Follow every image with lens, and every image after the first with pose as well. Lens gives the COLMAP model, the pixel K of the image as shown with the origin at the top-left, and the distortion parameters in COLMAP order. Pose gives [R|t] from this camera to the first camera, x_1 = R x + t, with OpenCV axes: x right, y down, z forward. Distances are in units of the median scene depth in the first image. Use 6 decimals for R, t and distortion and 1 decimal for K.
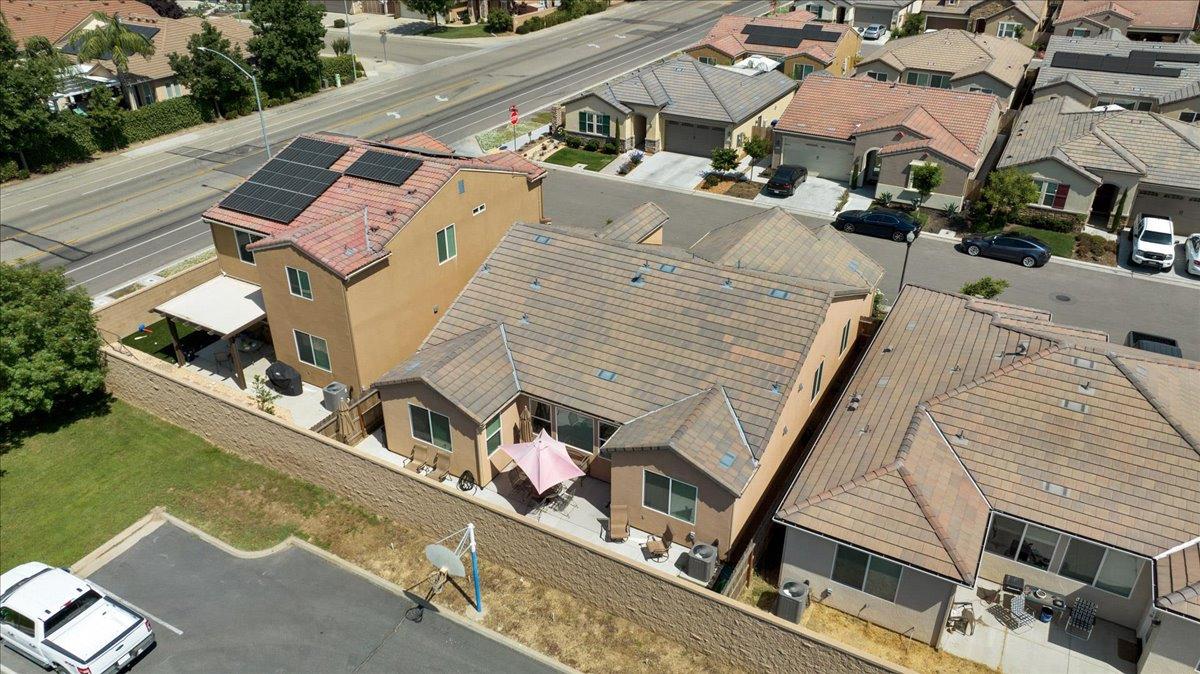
lens RADIAL K [[844.6, 0, 600.0], [0, 844.6, 337.0], [0, 0, 1]] dist [-0.007701, -0.001031]
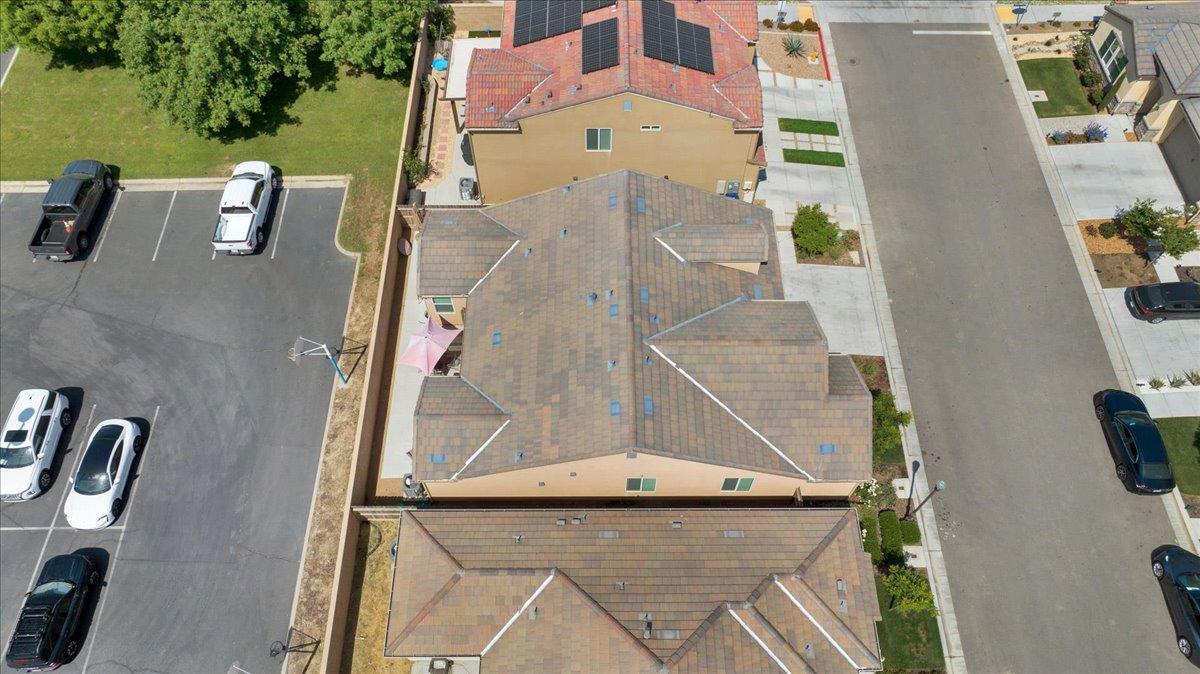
lens RADIAL K [[844.6, 0, 600.0], [0, 844.6, 337.0], [0, 0, 1]] dist [-0.007701, -0.001031]
pose [[0.492409, 0.745160, -0.449744, 0.305303], [-0.427863, 0.657226, 0.620474, -0.377310], [0.757936, -0.113098, 0.642450, 0.161072]]
